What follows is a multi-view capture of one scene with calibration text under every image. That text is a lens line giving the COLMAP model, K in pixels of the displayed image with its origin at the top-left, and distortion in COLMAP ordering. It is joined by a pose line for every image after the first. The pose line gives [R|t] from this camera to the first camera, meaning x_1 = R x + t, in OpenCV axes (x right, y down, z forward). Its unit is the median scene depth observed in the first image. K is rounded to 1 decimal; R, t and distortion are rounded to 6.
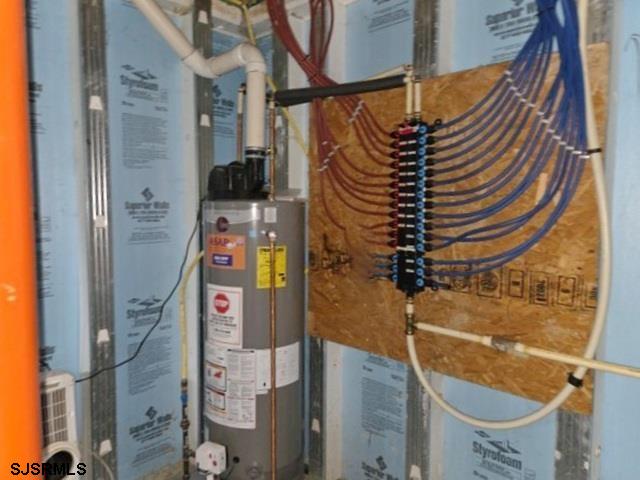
lens RADIAL K [[428.2, 0, 320.9], [0, 428.2, 239.5], [0, 0, 1]] dist [0.050569, -0.041601]
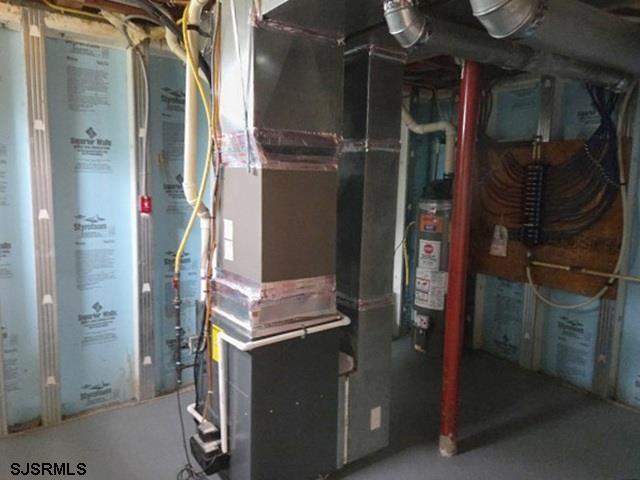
lens RADIAL K [[428.2, 0, 319.6], [0, 428.2, 238.3], [0, 0, 1]] dist [0.050569, -0.041601]
pose [[0.978360, 0.038751, -0.203249, -0.350272], [-0.029572, 0.998409, 0.048008, 0.014562], [0.204786, -0.040959, 0.977949, -1.204071]]
